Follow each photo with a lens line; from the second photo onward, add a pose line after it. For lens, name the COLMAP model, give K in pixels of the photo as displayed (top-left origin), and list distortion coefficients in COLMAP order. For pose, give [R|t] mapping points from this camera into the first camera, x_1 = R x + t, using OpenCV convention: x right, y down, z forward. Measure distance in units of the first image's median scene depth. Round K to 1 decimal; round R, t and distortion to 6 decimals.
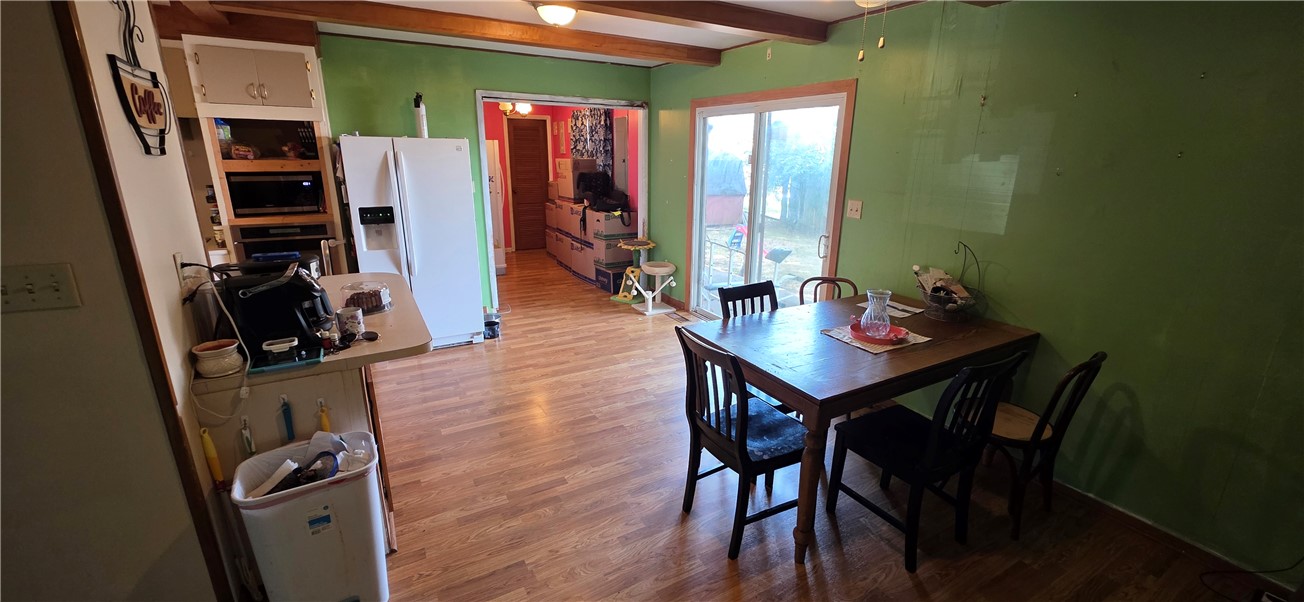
lens RADIAL K [[522.9, 0, 653.6], [0, 522.9, 302.3], [0, 0, 1]] dist [0.000559, 0.000003]
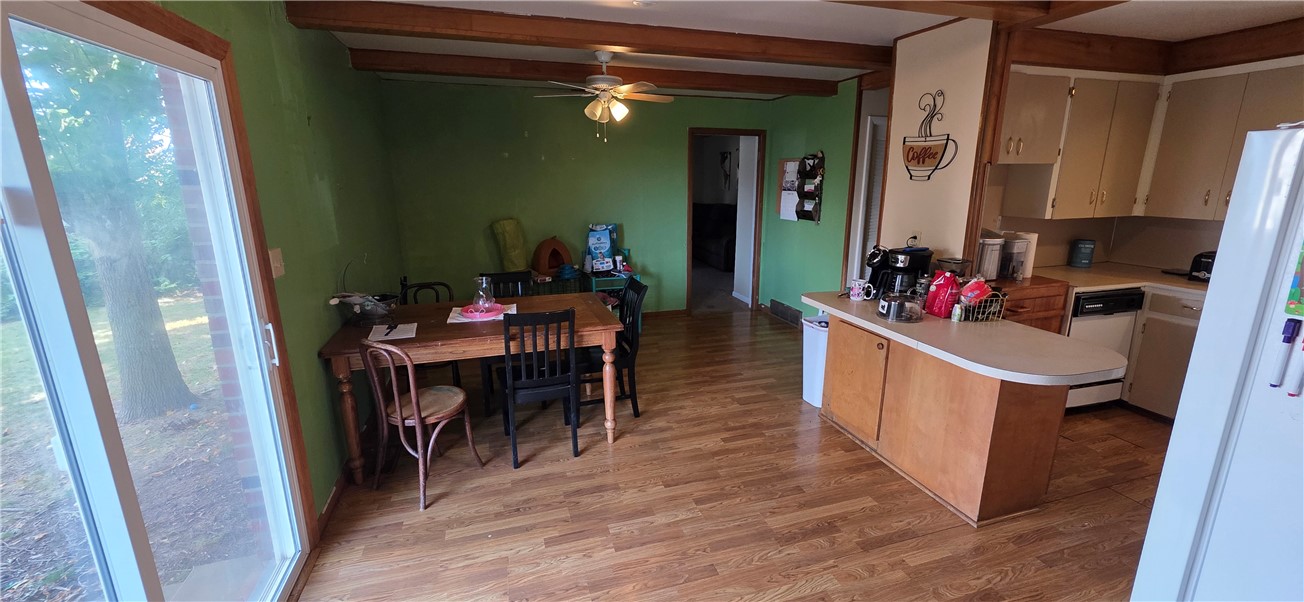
lens RADIAL K [[522.9, 0, 651.3], [0, 522.9, 299.2], [0, 0, 1]] dist [0.000559, 0.000003]
pose [[-0.977338, -0.065851, 0.201184, -0.177135], [0.043668, 0.867228, 0.495993, -0.435188], [-0.207134, 0.493538, -0.844698, 1.469605]]
